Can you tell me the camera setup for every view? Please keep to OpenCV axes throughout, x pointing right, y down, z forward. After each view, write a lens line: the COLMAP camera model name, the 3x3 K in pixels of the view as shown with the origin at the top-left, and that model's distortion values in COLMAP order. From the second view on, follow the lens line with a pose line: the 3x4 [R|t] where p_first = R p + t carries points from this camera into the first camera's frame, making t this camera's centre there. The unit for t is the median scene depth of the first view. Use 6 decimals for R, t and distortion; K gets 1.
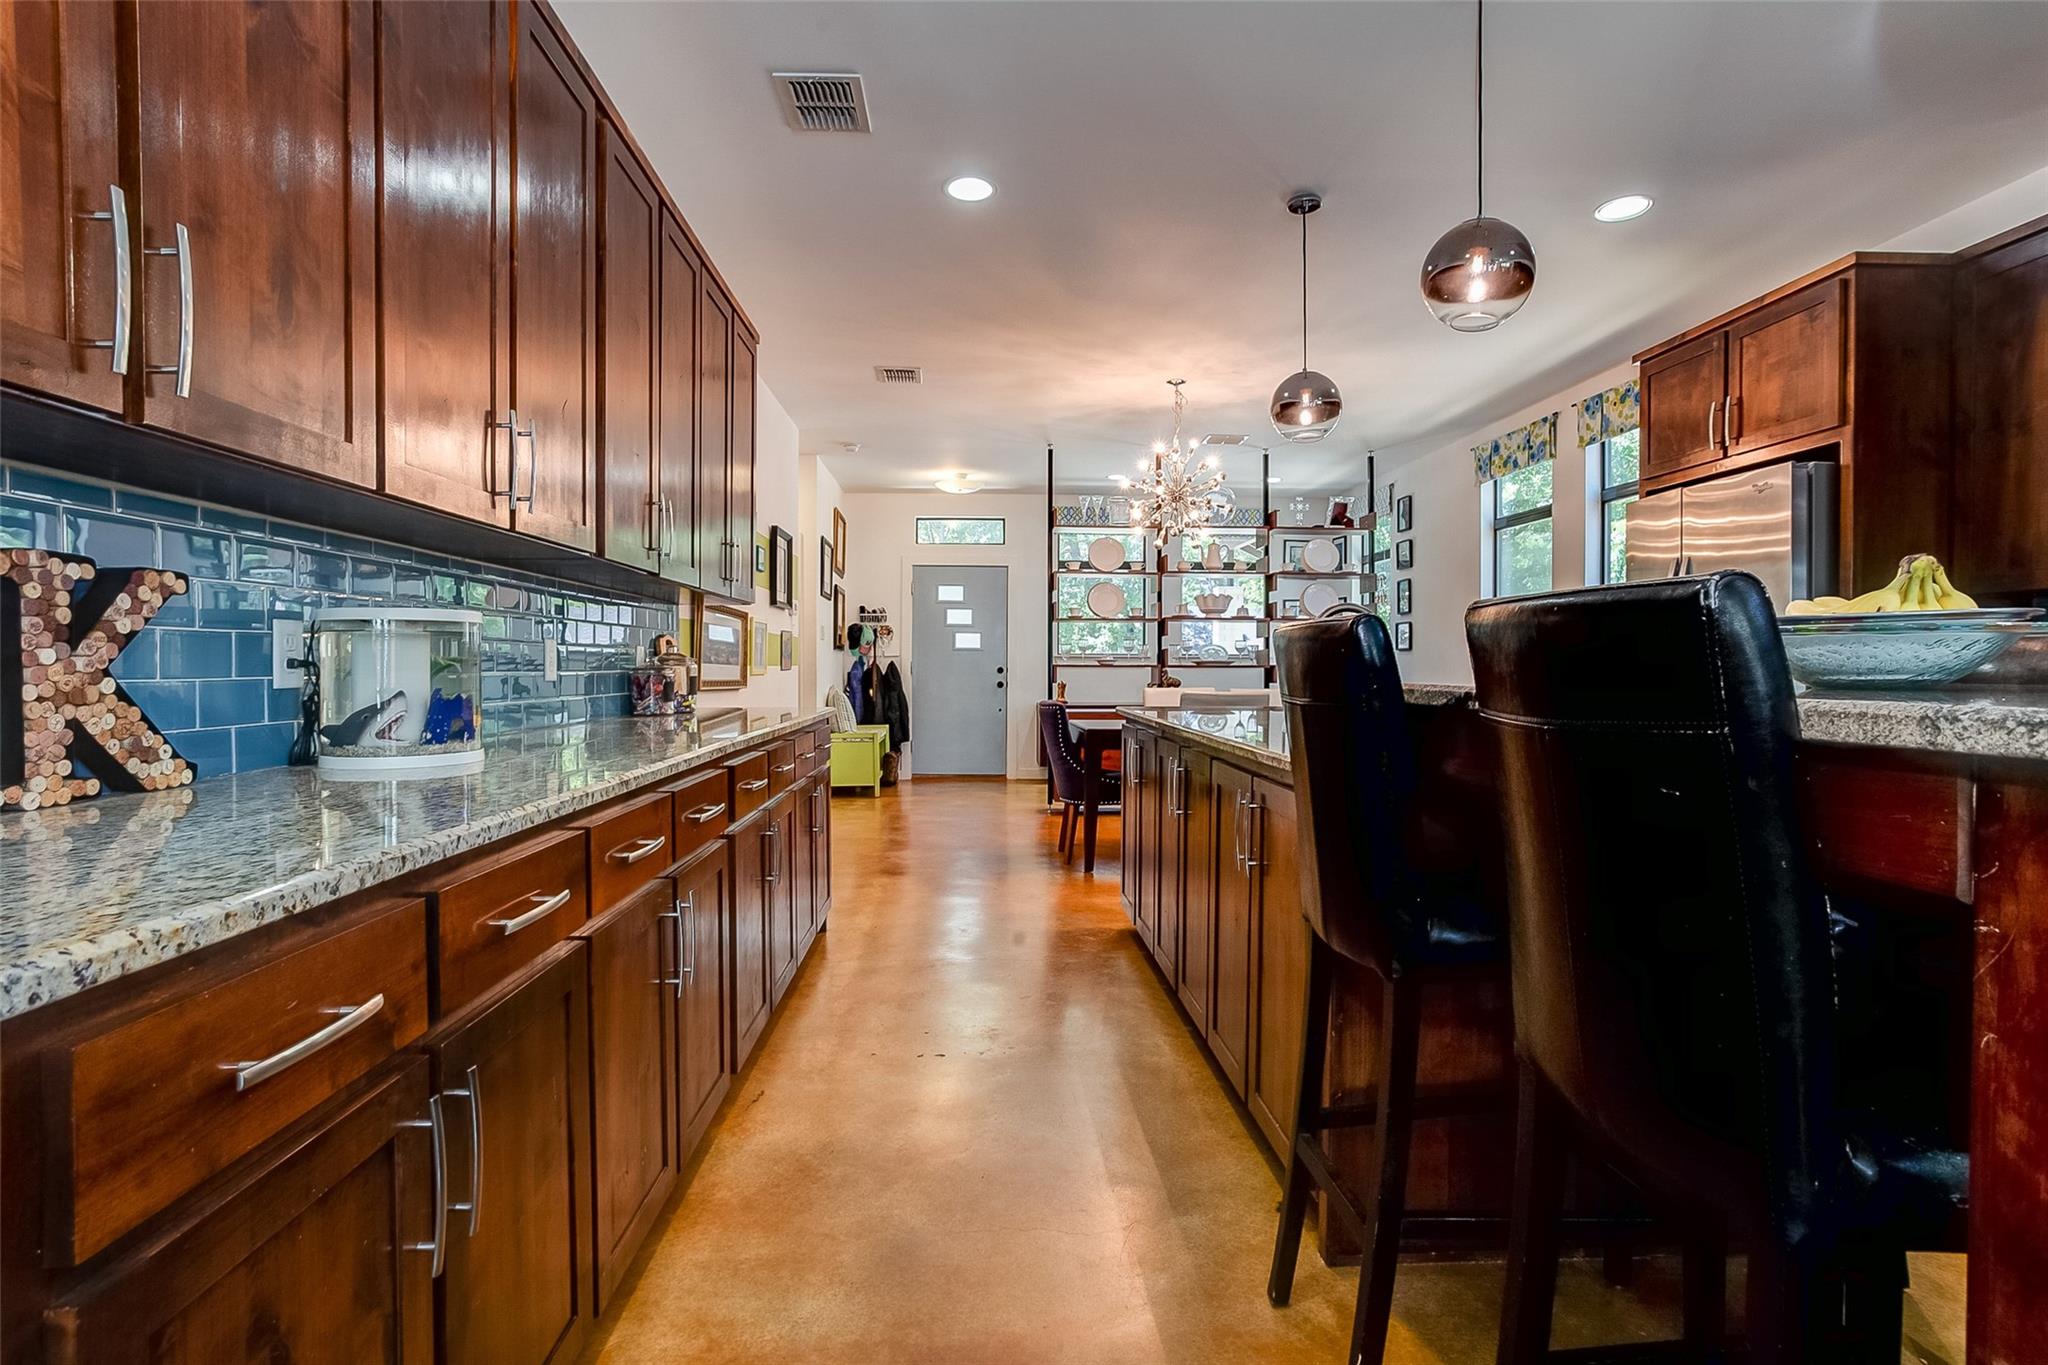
lens RADIAL K [[1019.2, 0, 1017.5], [0, 1019.2, 659.7], [0, 0, 1]] dist [-0.056783, 0.040810]
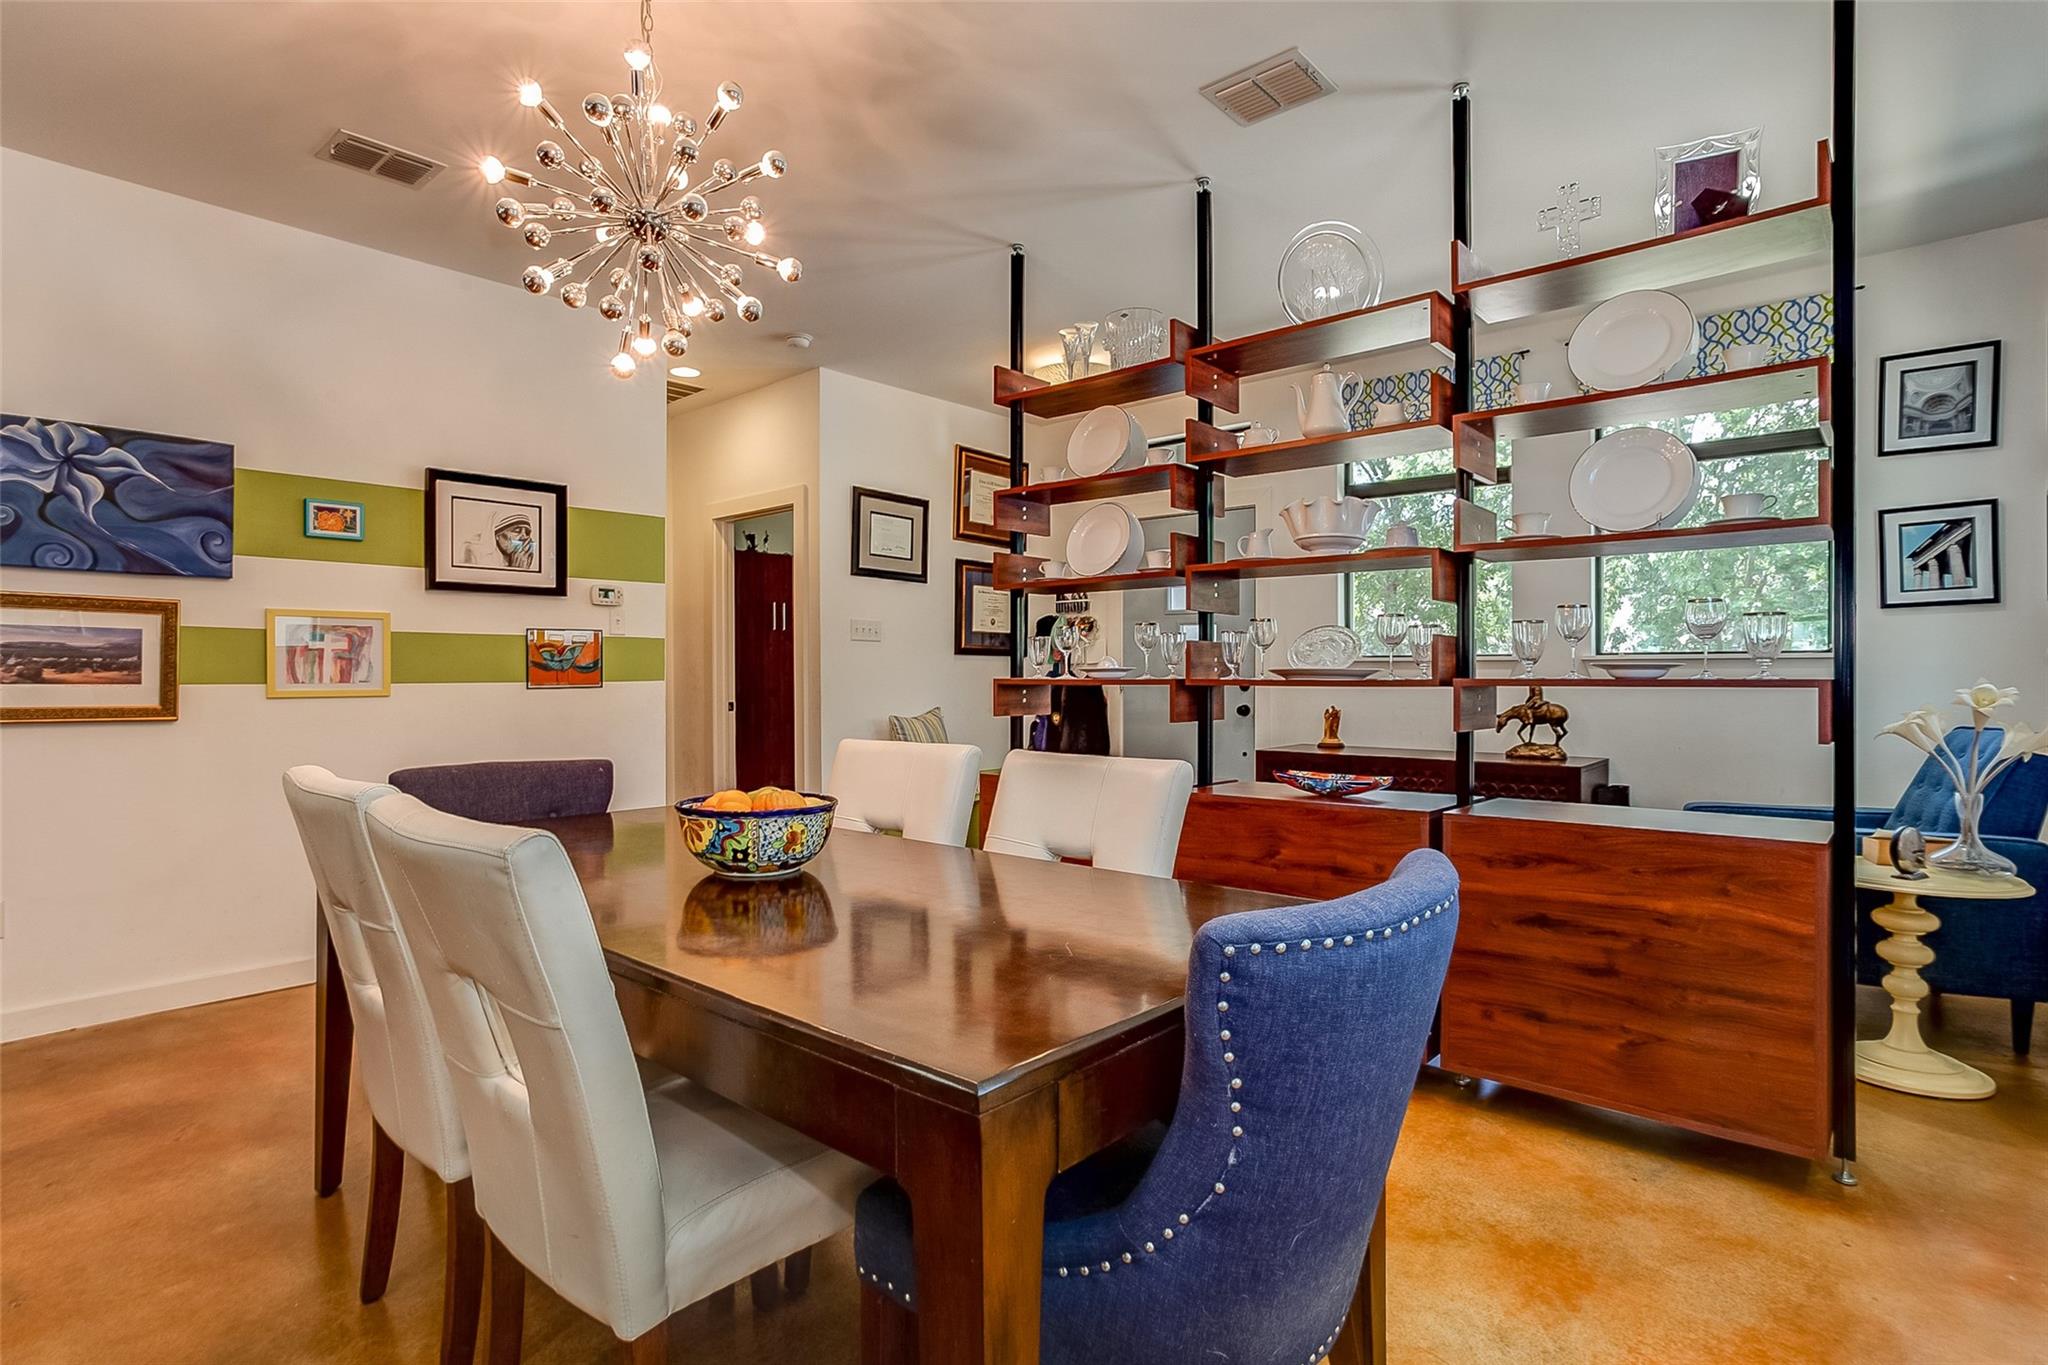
lens RADIAL K [[1017.0, 0, 1021.7], [0, 1017.0, 673.4], [0, 0, 1]] dist [-0.056626, 0.030330]
pose [[0.716380, -0.003264, -0.697703, 0.349249], [0.008082, 0.999961, 0.003621, 0.000286], [0.697664, -0.008233, 0.716378, 0.580717]]
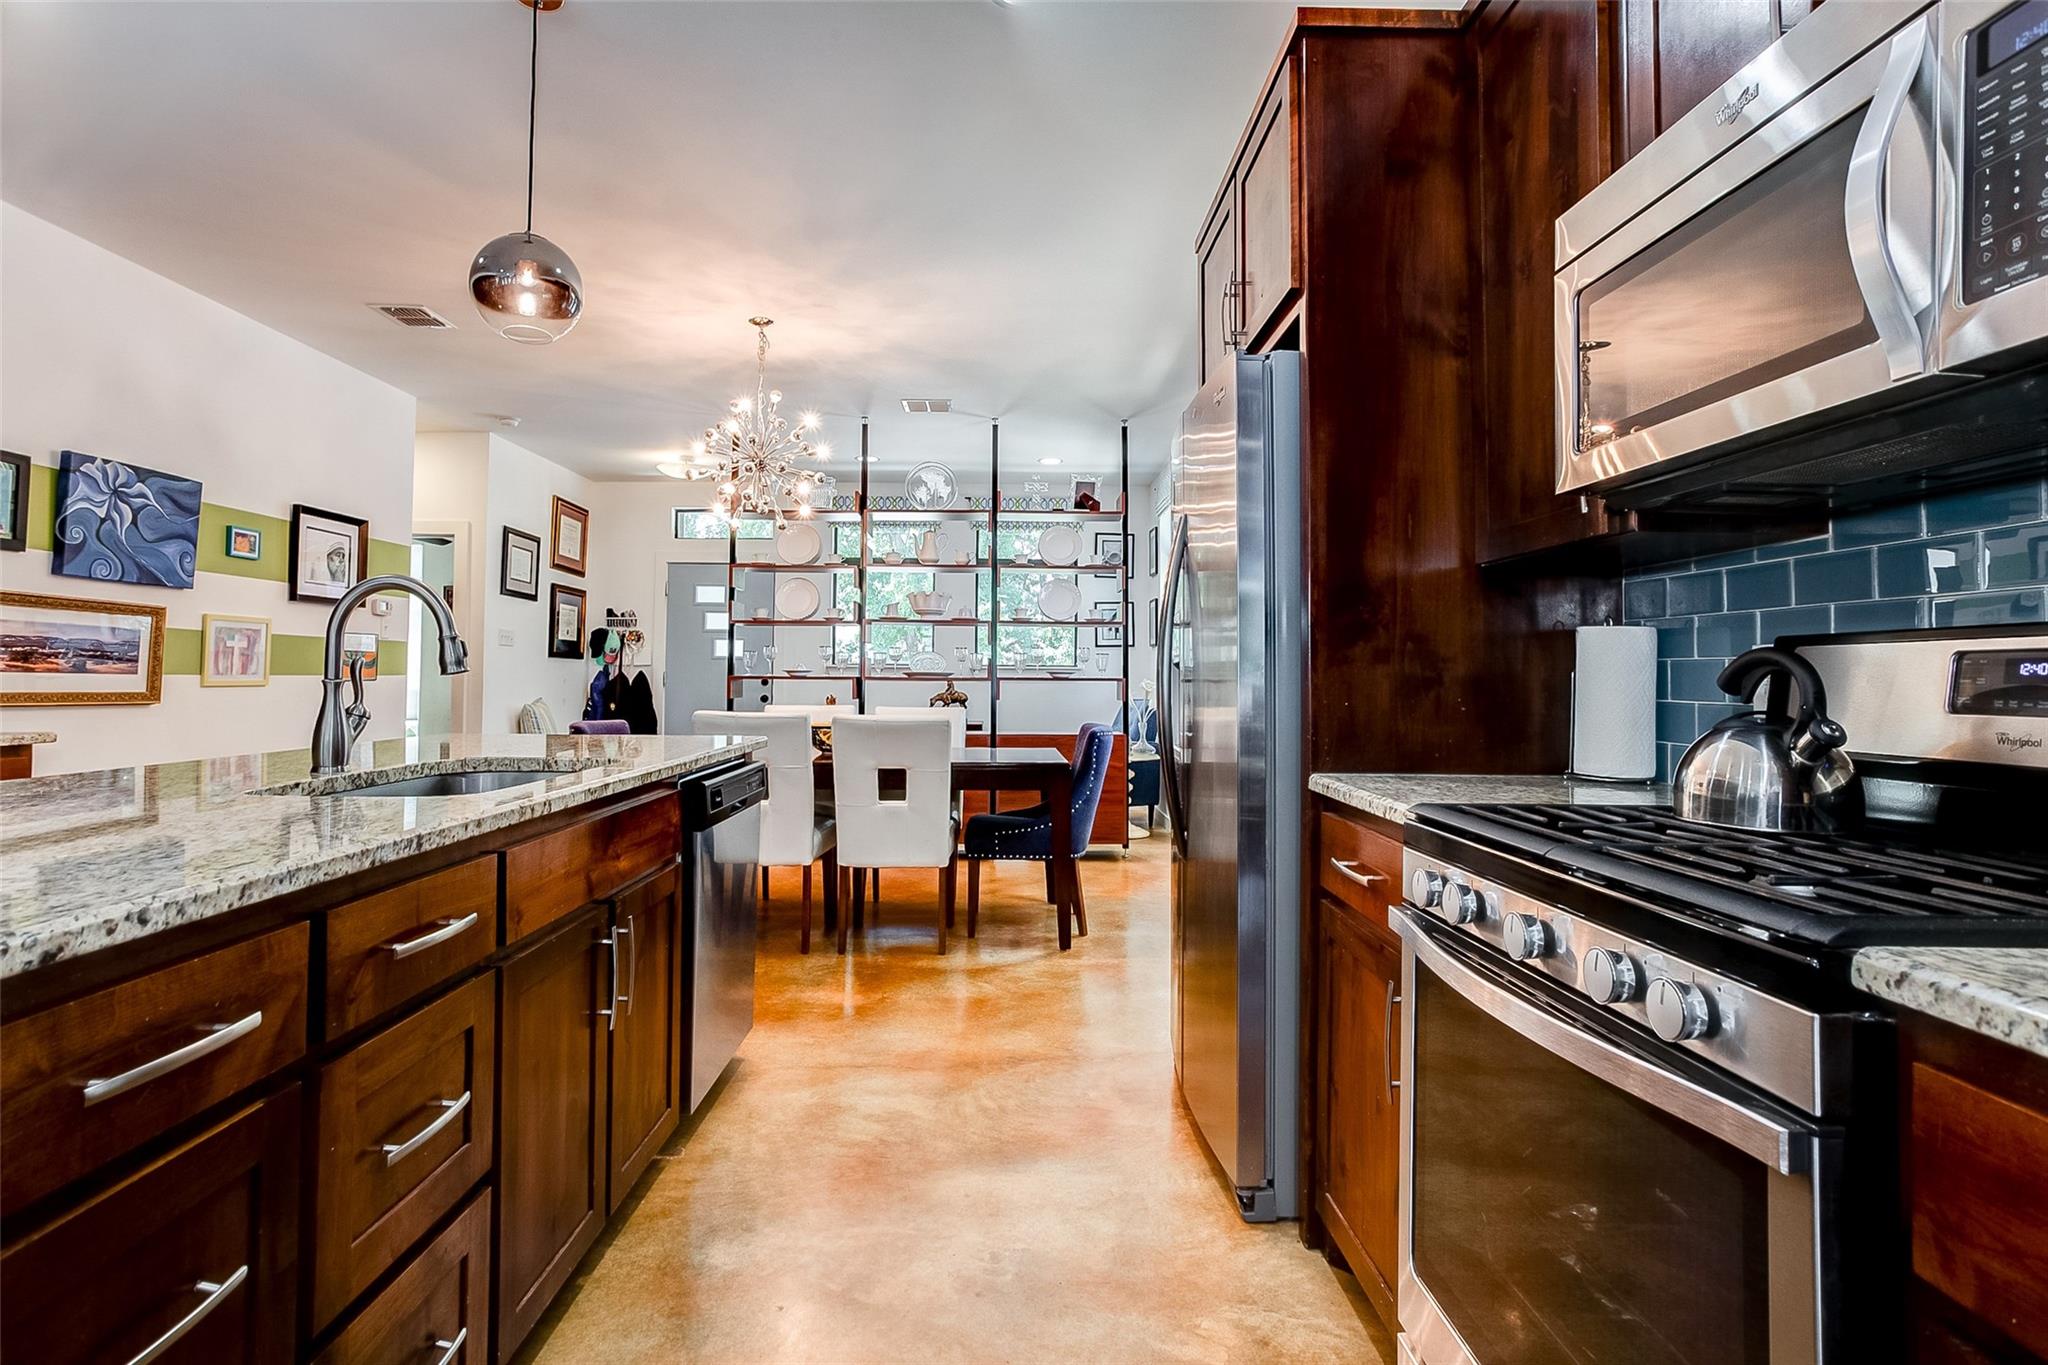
lens RADIAL K [[1019.2, 0, 1017.5], [0, 1019.2, 659.7], [0, 0, 1]] dist [-0.056783, 0.040810]
pose [[0.999547, 0.005756, -0.029542, 0.266541], [-0.006073, 0.999925, -0.010657, -0.001218], [0.029478, 0.010831, 0.999507, 0.151568]]
